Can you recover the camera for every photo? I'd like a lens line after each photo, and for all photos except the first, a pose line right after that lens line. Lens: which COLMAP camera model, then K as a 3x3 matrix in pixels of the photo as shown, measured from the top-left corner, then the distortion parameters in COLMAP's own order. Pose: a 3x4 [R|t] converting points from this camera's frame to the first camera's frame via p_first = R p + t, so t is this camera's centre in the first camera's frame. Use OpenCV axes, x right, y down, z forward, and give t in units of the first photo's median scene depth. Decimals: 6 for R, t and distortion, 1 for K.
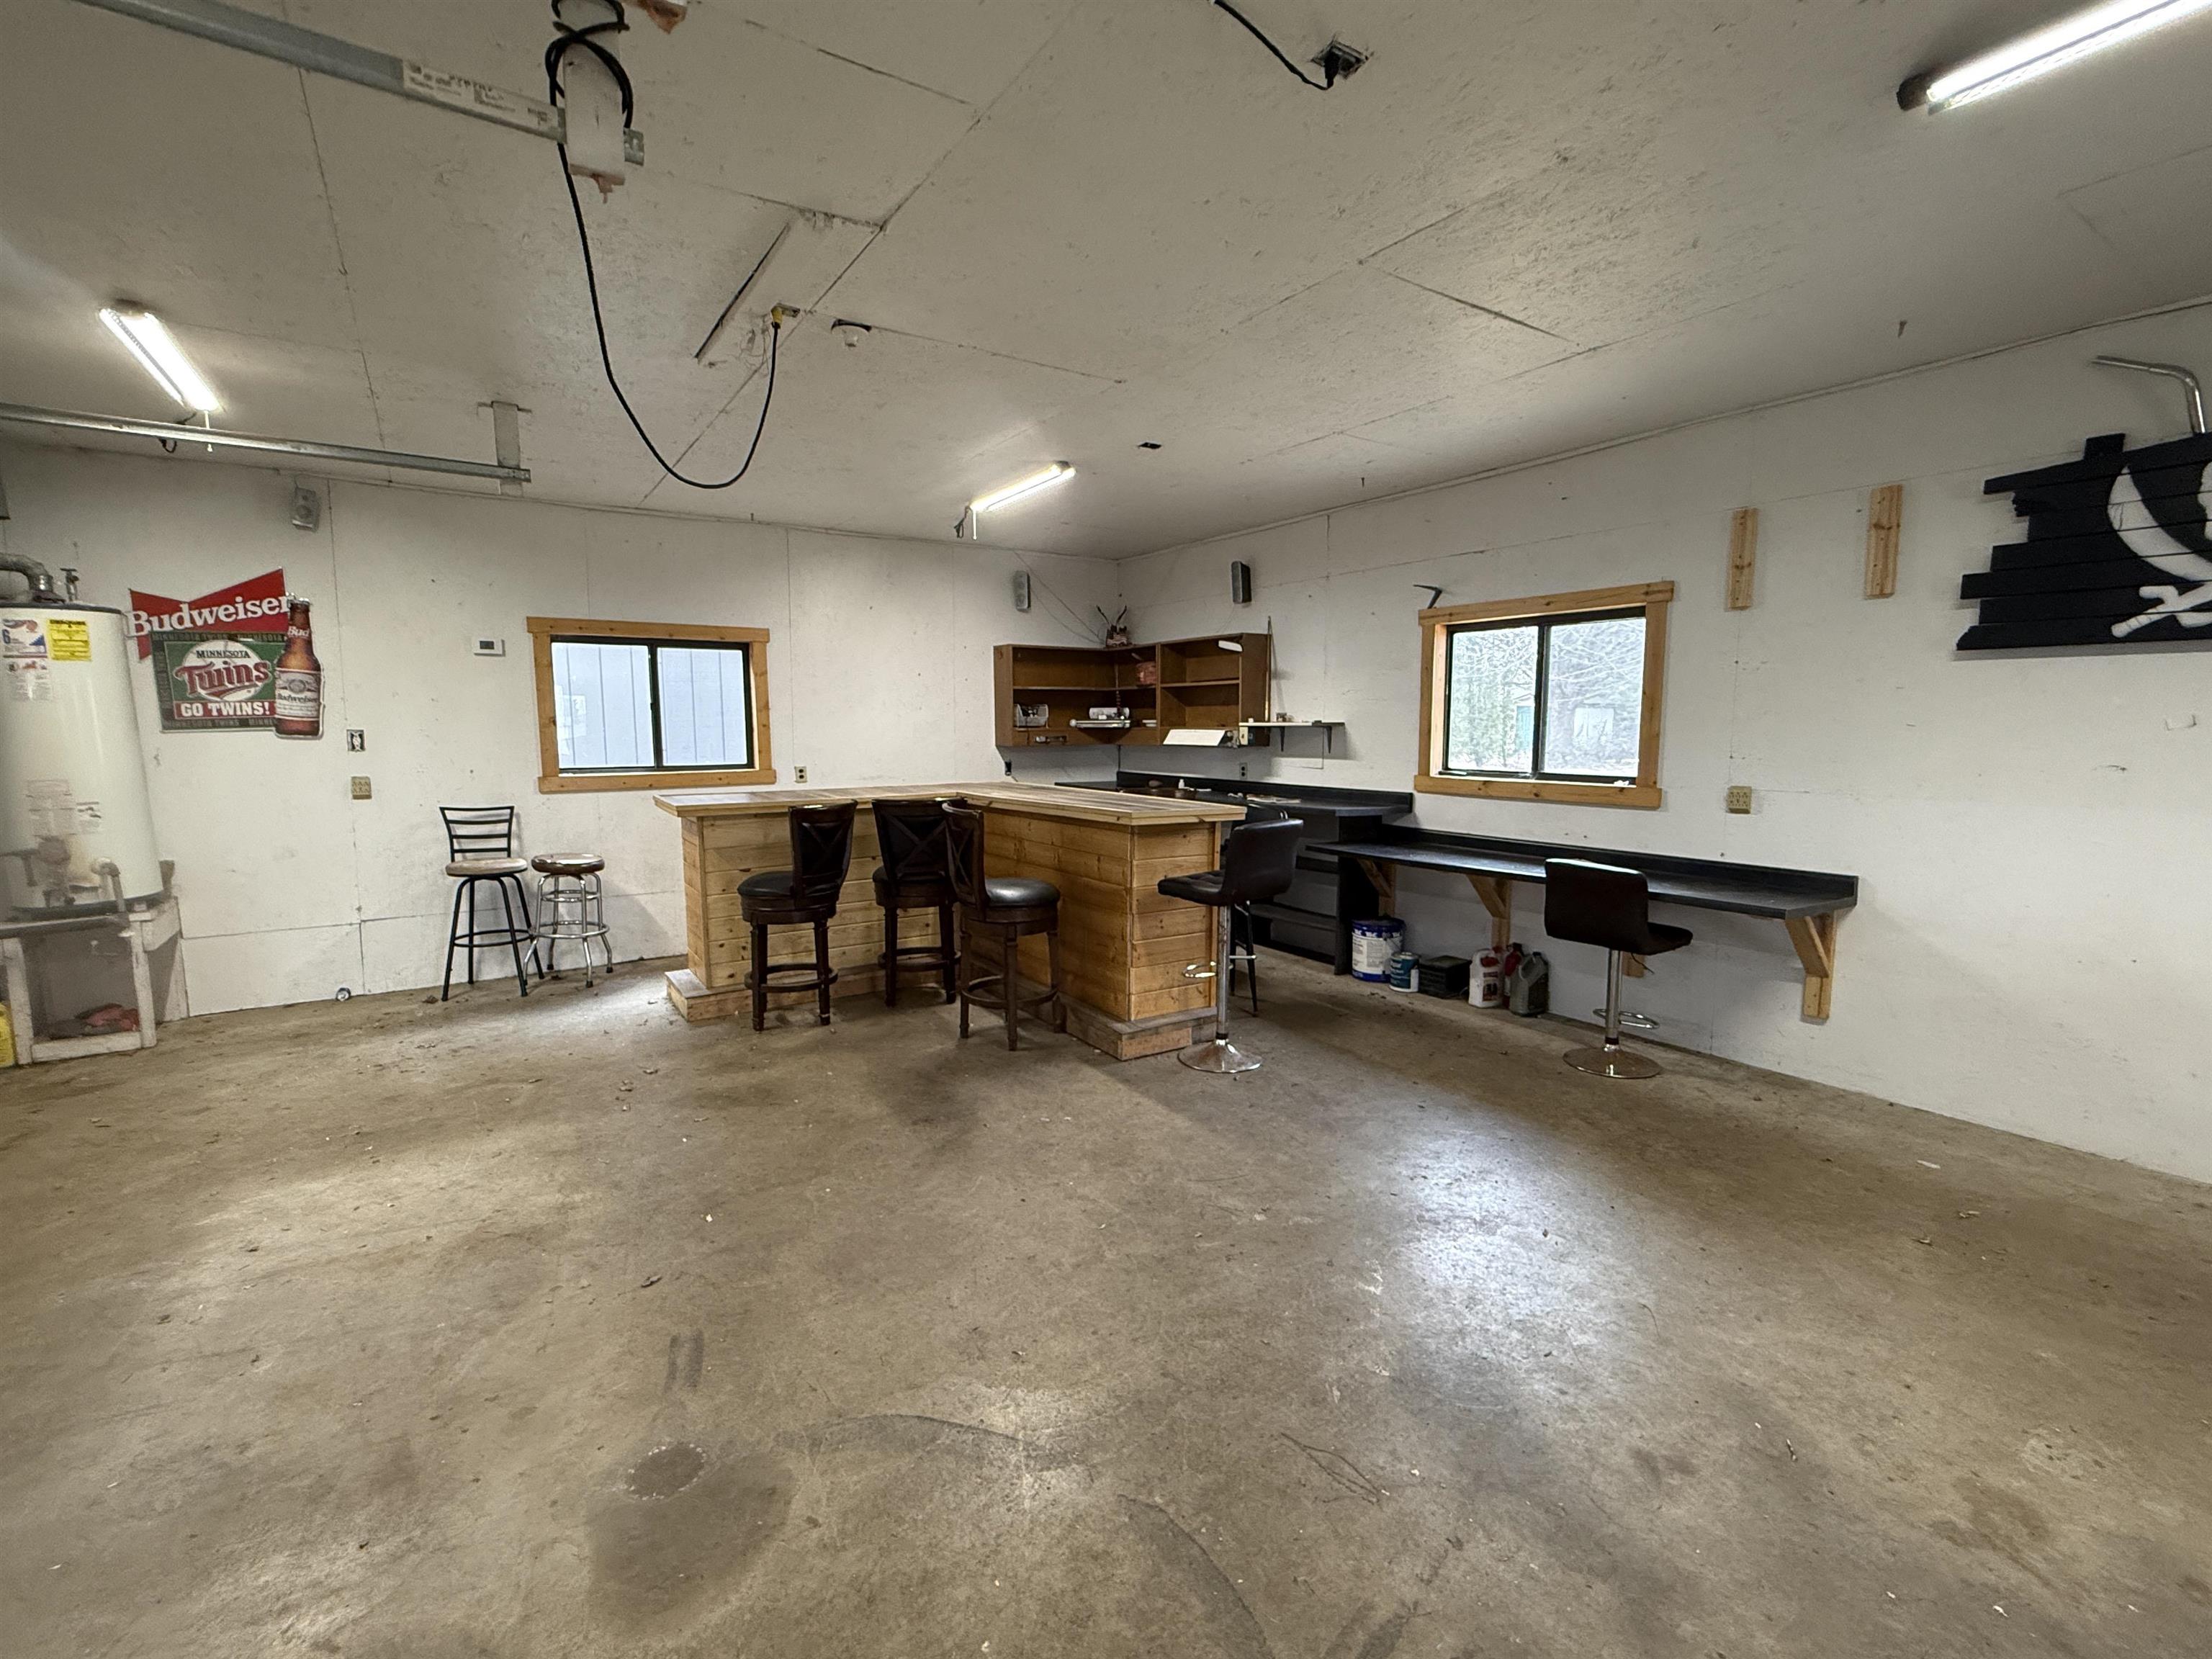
lens RADIAL K [[979.9, 0, 1104.9], [0, 979.9, 831.5], [0, 0, 1]] dist [0.001547, 0.000055]
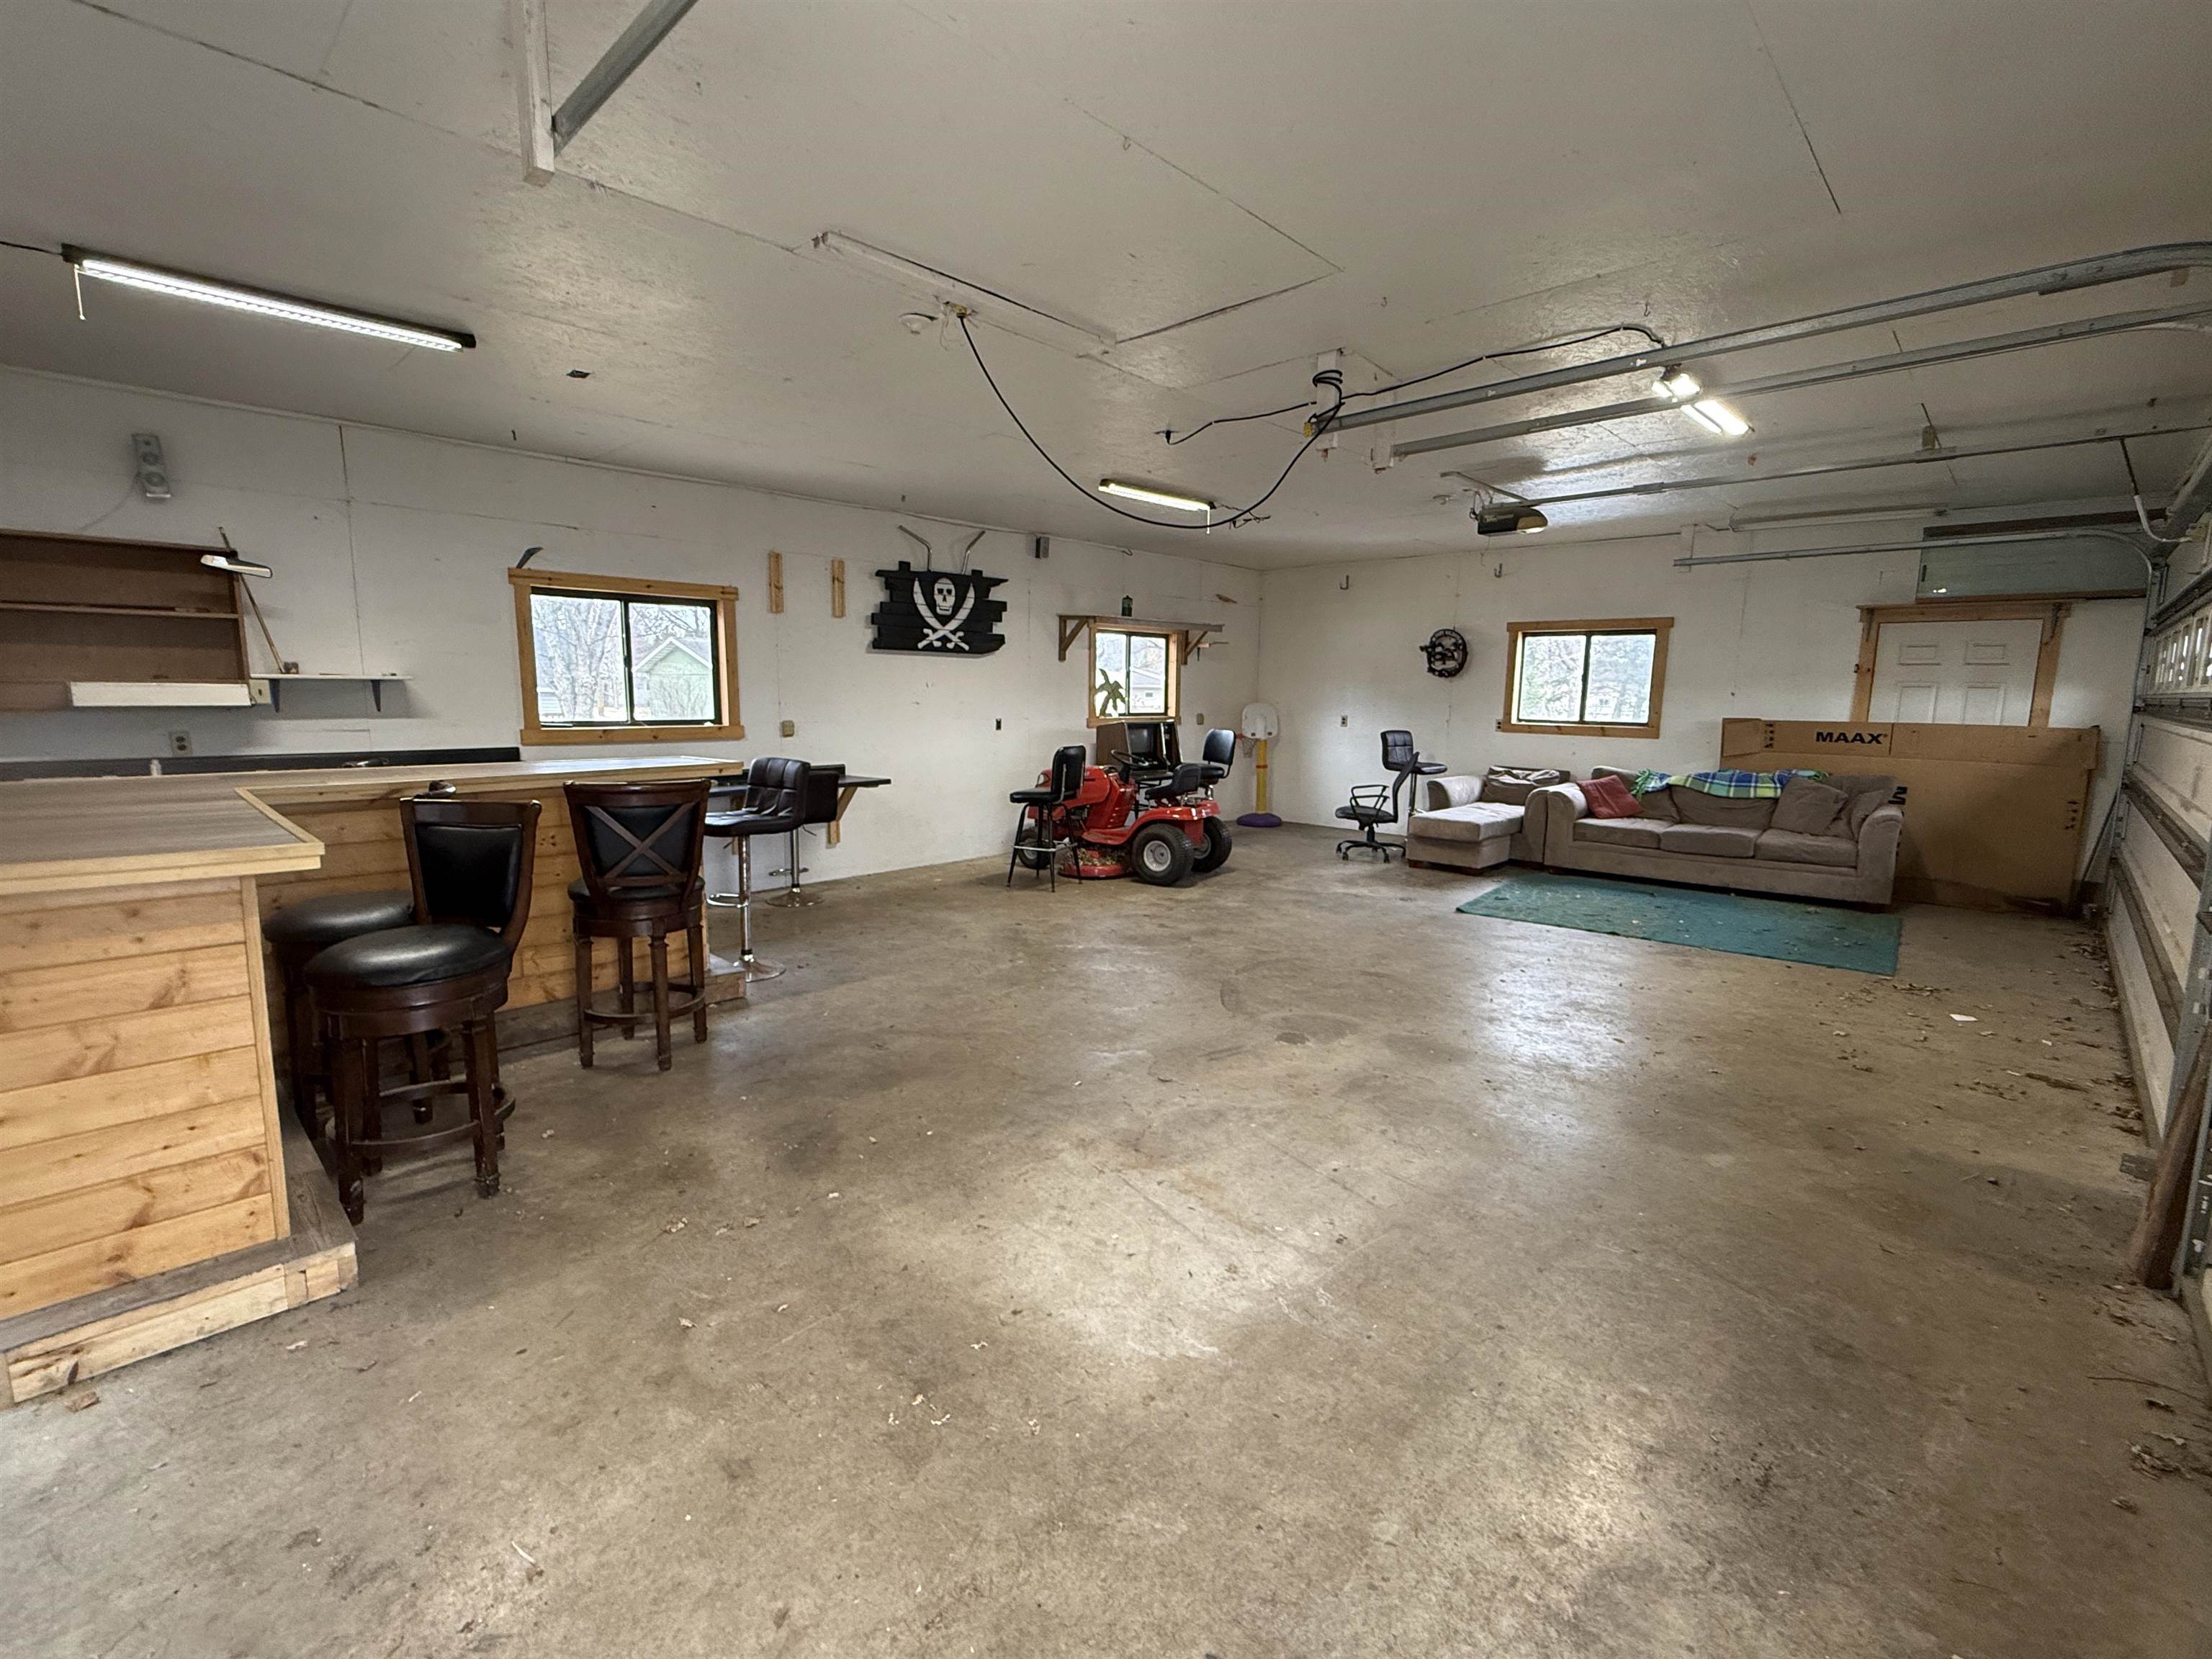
lens RADIAL K [[979.9, 0, 1104.9], [0, 979.9, 830.7], [0, 0, 1]] dist [0.001547, 0.000055]
pose [[-0.217551, -0.141153, 0.965788, -1.352380], [0.096557, 0.981522, 0.165203, -0.104031], [-0.971261, 0.129193, -0.199902, 1.015525]]
